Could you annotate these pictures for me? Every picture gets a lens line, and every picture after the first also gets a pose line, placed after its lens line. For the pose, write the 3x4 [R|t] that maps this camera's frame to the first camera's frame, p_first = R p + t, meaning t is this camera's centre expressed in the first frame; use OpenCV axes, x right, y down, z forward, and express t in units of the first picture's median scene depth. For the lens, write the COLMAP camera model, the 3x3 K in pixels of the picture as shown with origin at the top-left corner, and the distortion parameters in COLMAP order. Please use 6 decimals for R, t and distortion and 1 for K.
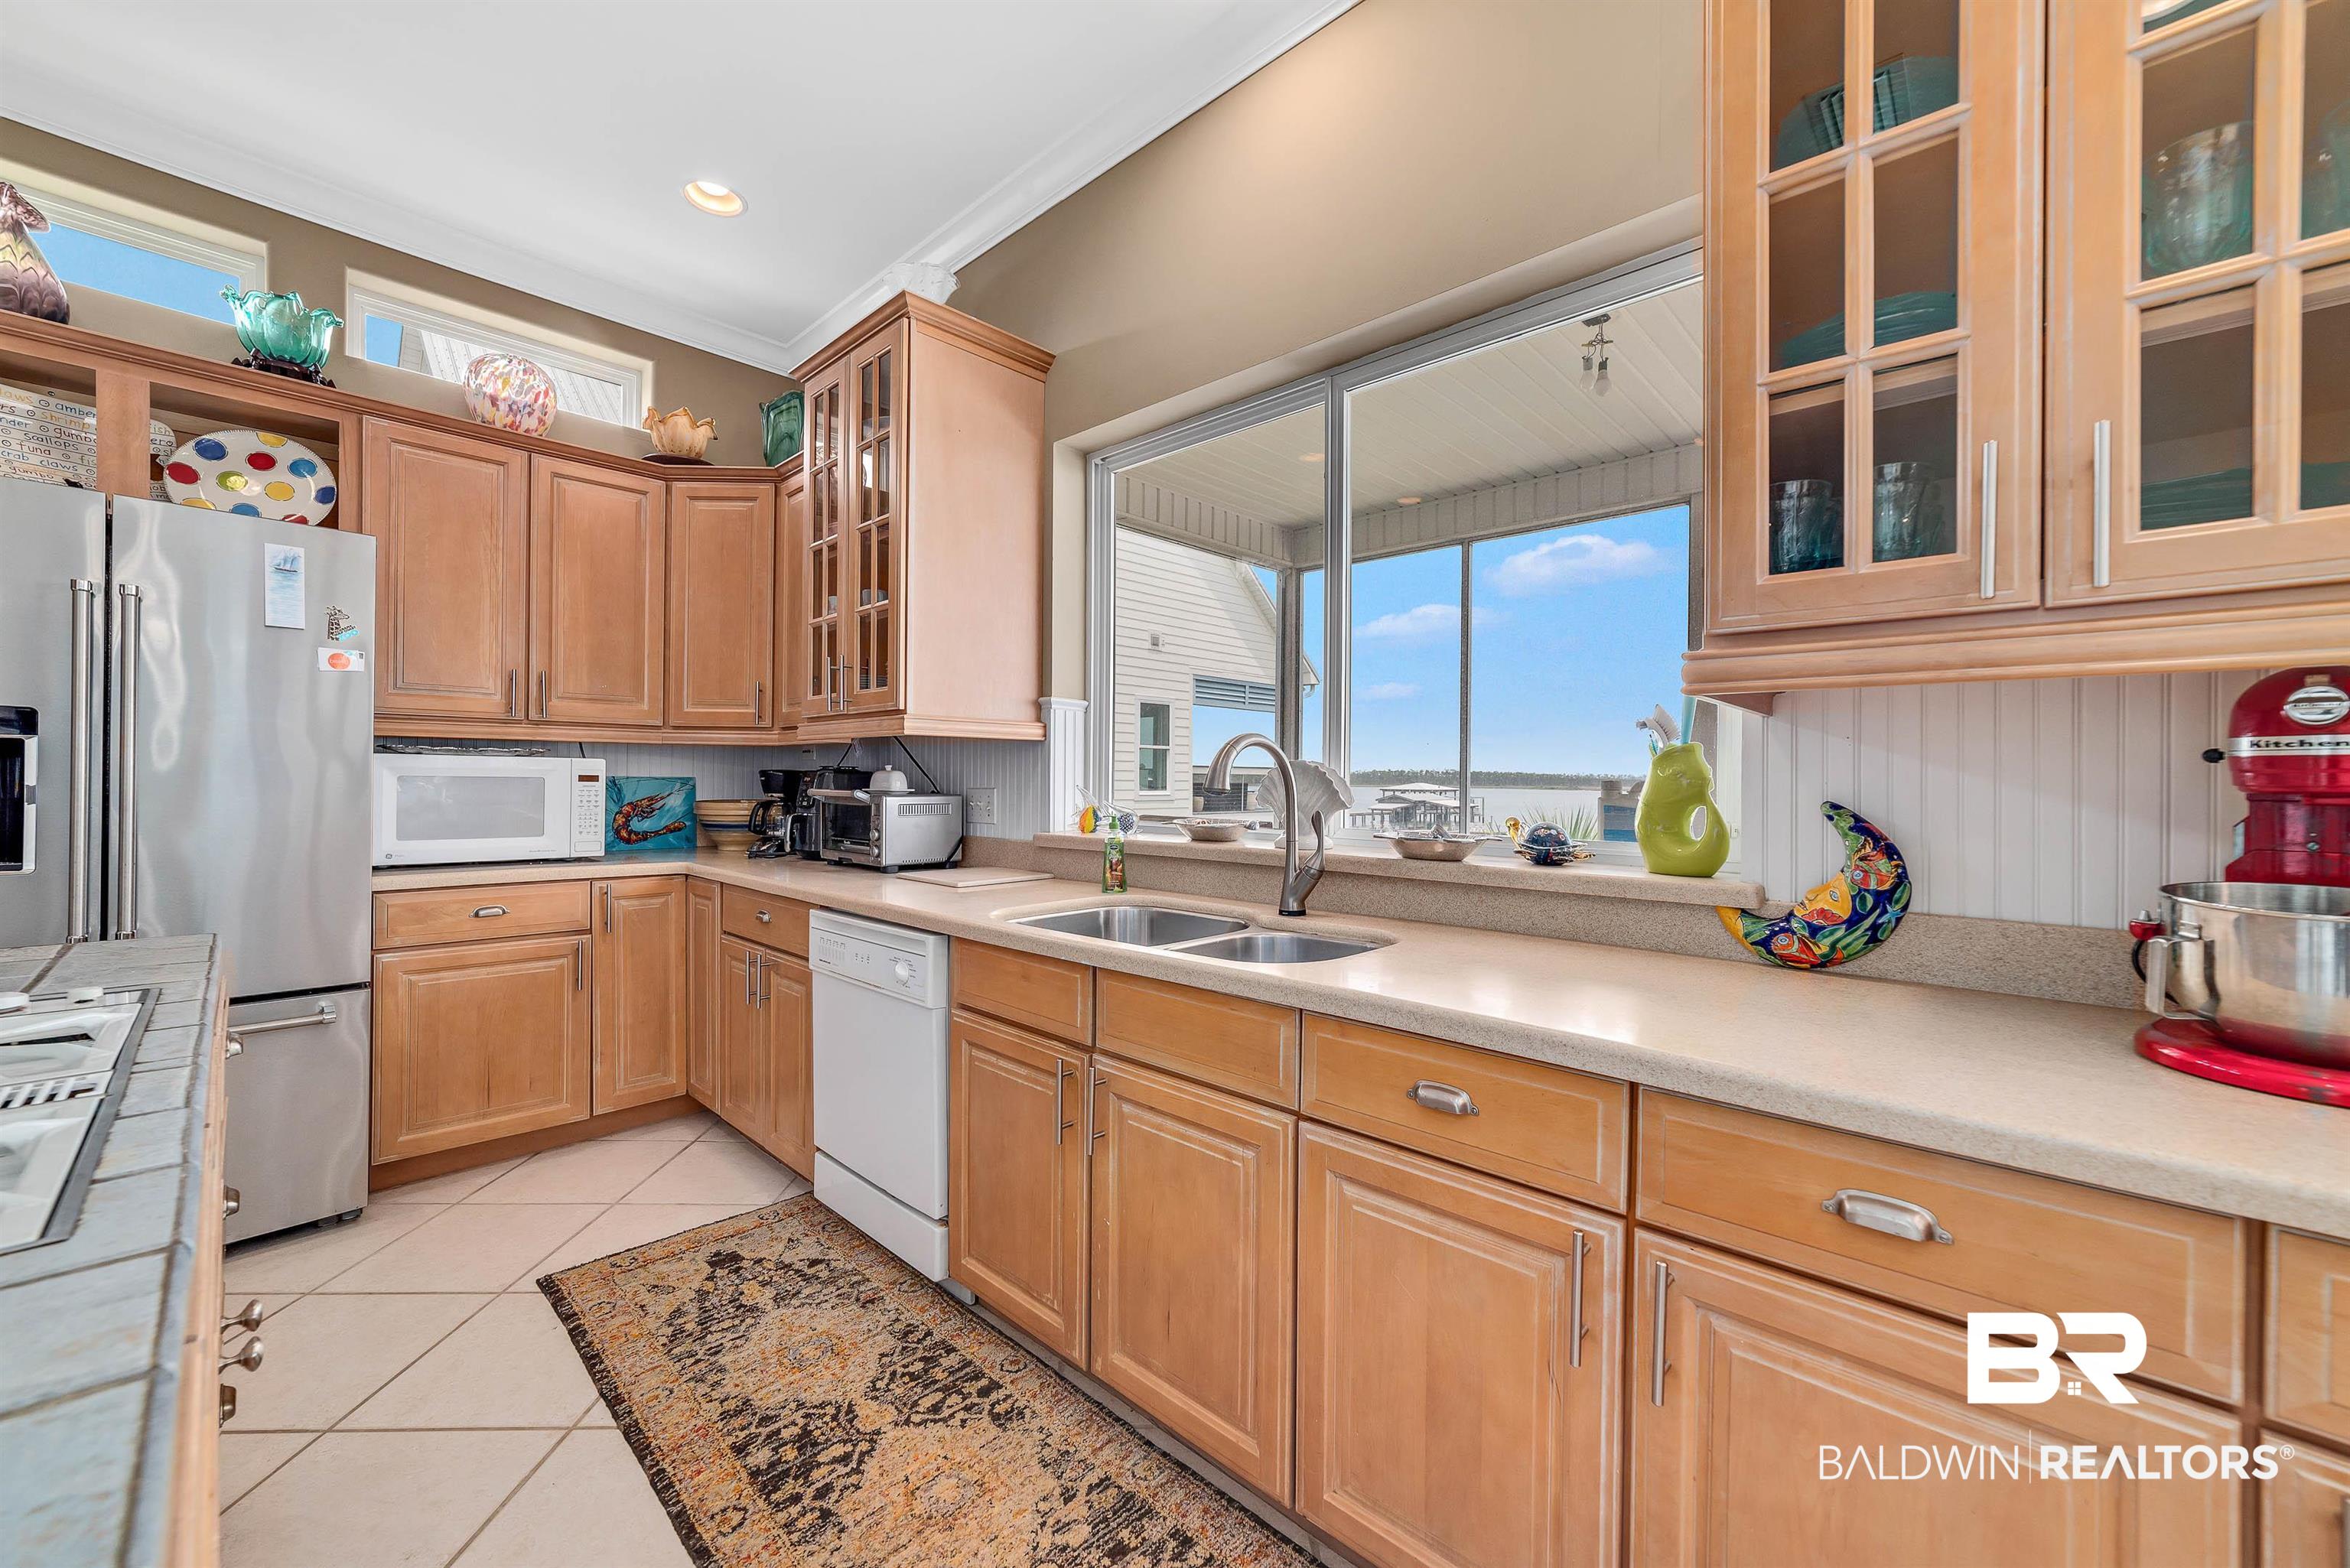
lens RADIAL K [[911.3, 0, 1185.6], [0, 911.3, 784.9], [0, 0, 1]] dist [0.000349, 0.000273]
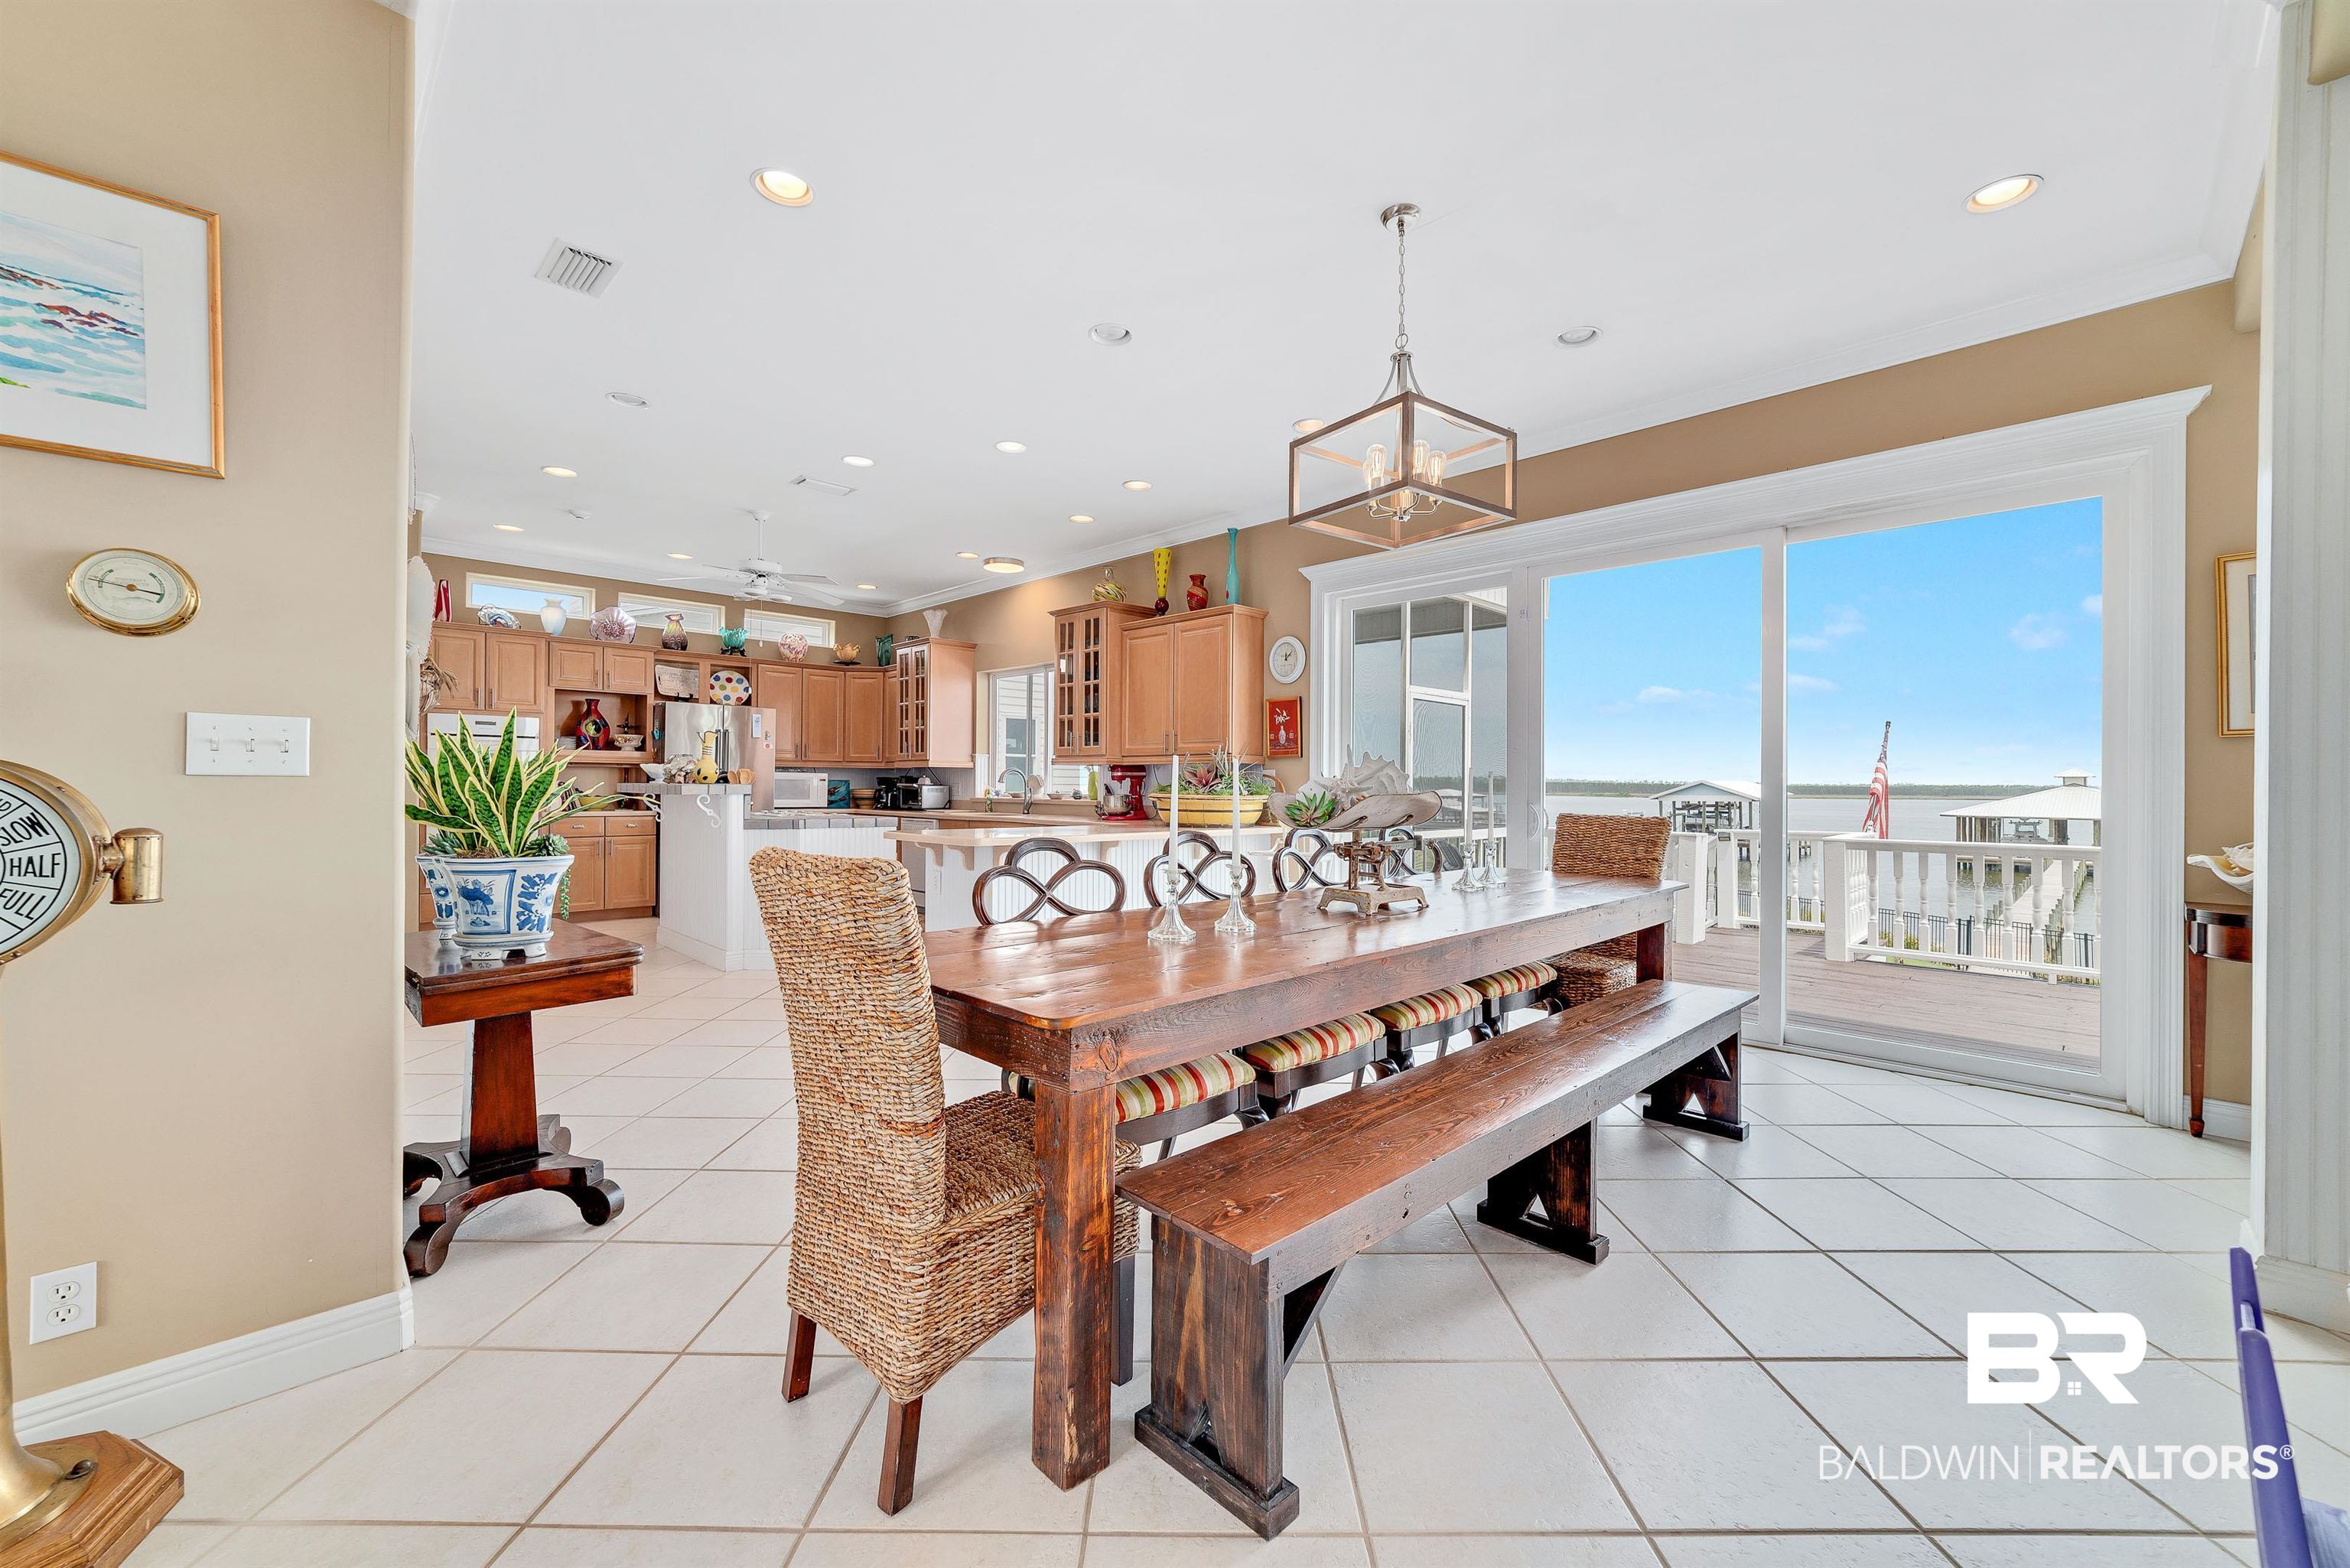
lens RADIAL K [[911.3, 0, 1185.6], [0, 911.3, 784.9], [0, 0, 1]] dist [0.000349, 0.000273]
pose [[0.999324, -0.000469, -0.036766, 0.641999], [0.000274, 0.999986, -0.005288, 0.025154], [0.036768, 0.005274, 0.999310, -1.958803]]
